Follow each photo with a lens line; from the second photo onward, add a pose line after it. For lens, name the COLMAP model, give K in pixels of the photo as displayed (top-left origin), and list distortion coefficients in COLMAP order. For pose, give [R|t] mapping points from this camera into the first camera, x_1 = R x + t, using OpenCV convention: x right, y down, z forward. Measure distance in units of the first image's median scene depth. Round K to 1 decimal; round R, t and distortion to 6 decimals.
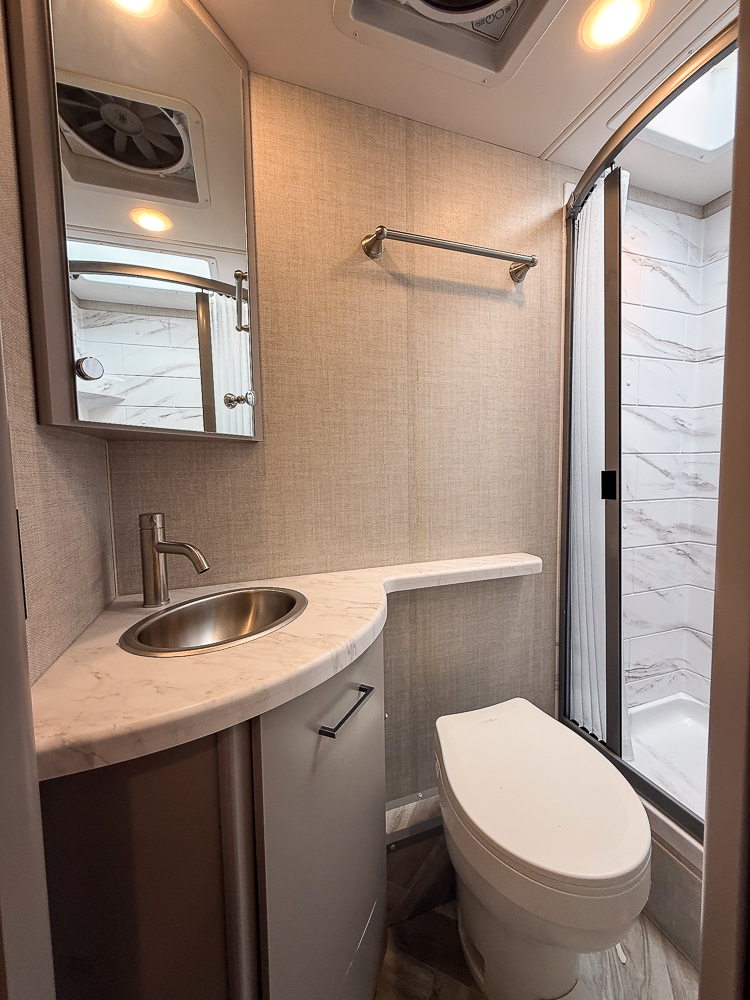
lens RADIAL K [[400.3, 0, 379.8], [0, 400.3, 496.5], [0, 0, 1]] dist [0.000834, 0.000304]
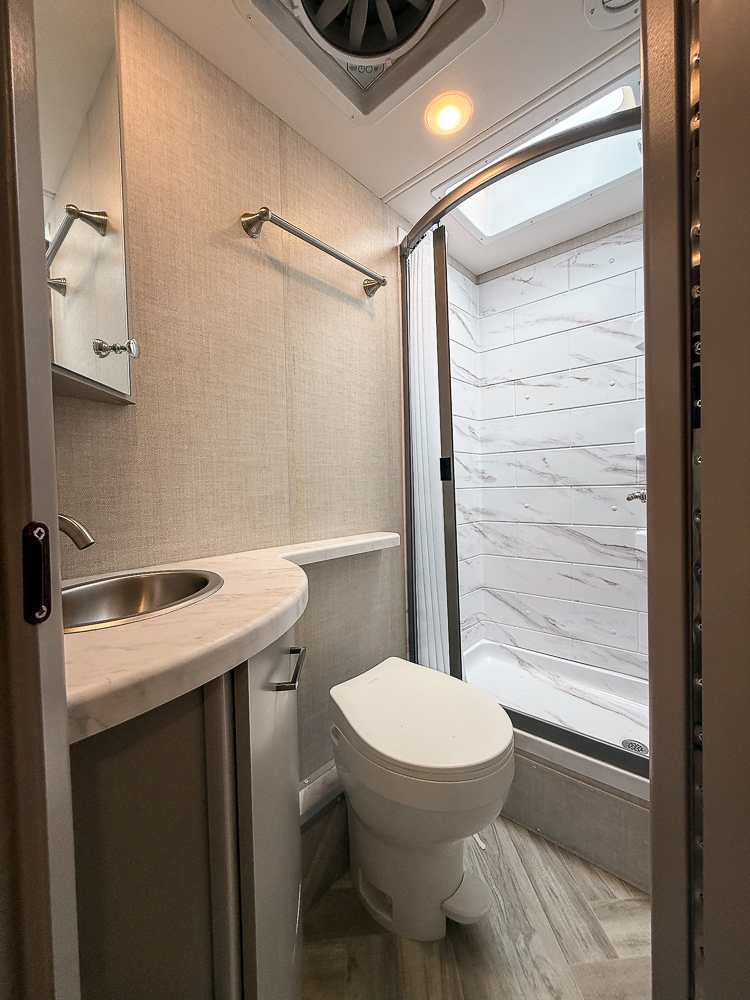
lens RADIAL K [[400.3, 0, 379.8], [0, 400.3, 496.5], [0, 0, 1]] dist [0.000834, 0.000304]
pose [[0.872427, -0.017366, 0.488436, -0.220503], [0.045545, 0.997909, -0.045870, 0.104332], [-0.486618, 0.062264, 0.871393, 0.011137]]
